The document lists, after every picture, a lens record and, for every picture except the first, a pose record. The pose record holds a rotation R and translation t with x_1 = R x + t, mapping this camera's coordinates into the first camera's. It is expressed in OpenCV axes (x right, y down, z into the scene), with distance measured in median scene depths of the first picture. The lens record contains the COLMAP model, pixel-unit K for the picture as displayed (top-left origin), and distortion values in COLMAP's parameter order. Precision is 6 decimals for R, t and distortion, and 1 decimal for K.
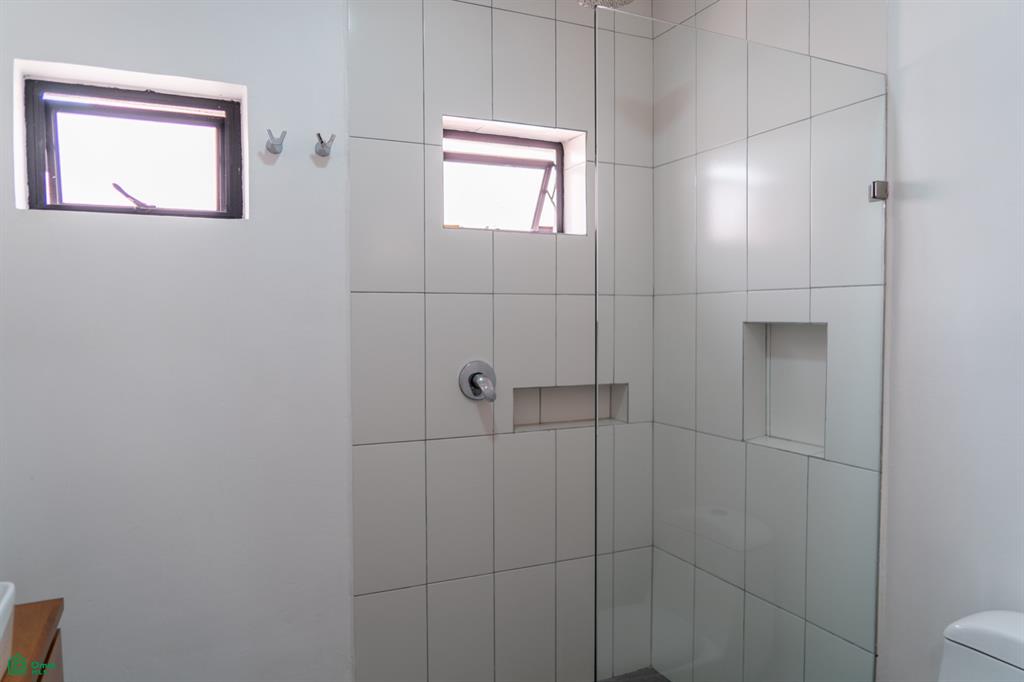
lens RADIAL K [[682.9, 0, 510.0], [0, 682.9, 340.8], [0, 0, 1]] dist [-0.035219, 0.012434]
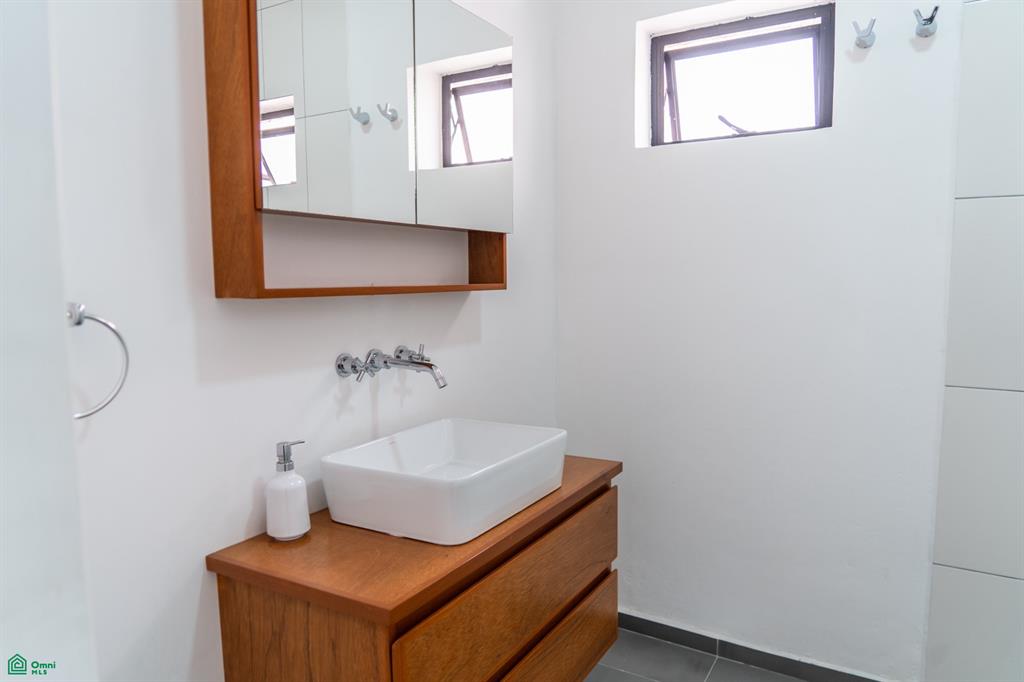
lens RADIAL K [[682.9, 0, 512.7], [0, 682.9, 339.2], [0, 0, 1]] dist [-0.035219, 0.012434]
pose [[0.552216, 0.079561, -0.829896, 0.165629], [-0.028703, 0.996660, 0.076449, 0.052465], [0.833207, -0.018396, 0.552656, 0.114300]]
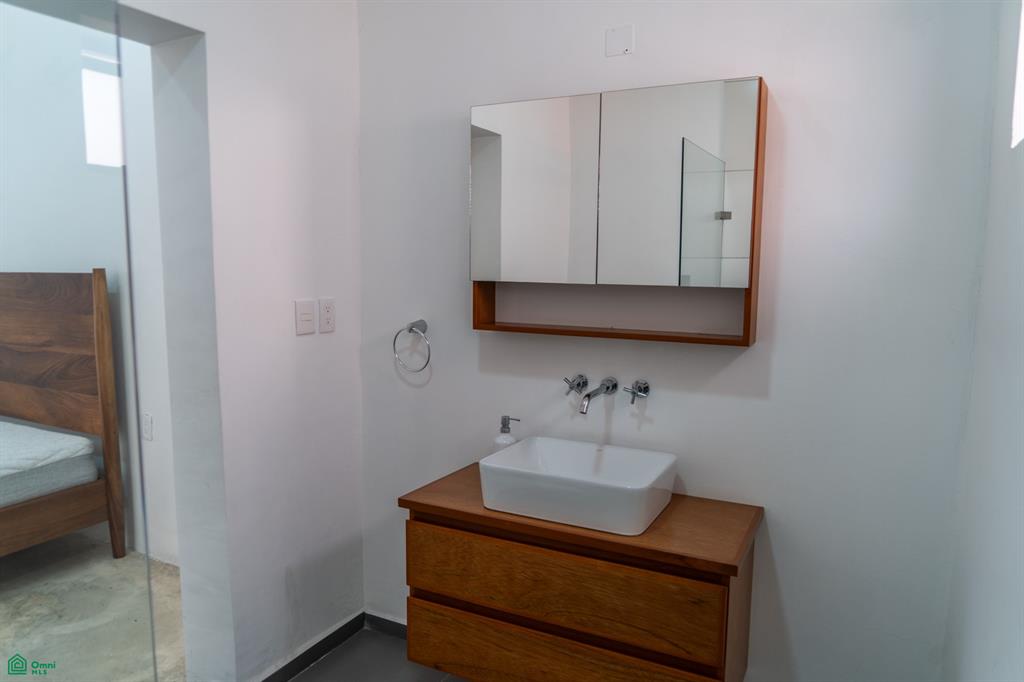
lens RADIAL K [[682.9, 0, 509.6], [0, 682.9, 345.6], [0, 0, 1]] dist [-0.035219, 0.012434]
pose [[-0.805108, 0.071651, -0.588785, 0.137723], [-0.022244, 0.988331, 0.150690, -0.078529], [0.592711, 0.134418, -0.794119, 1.220490]]
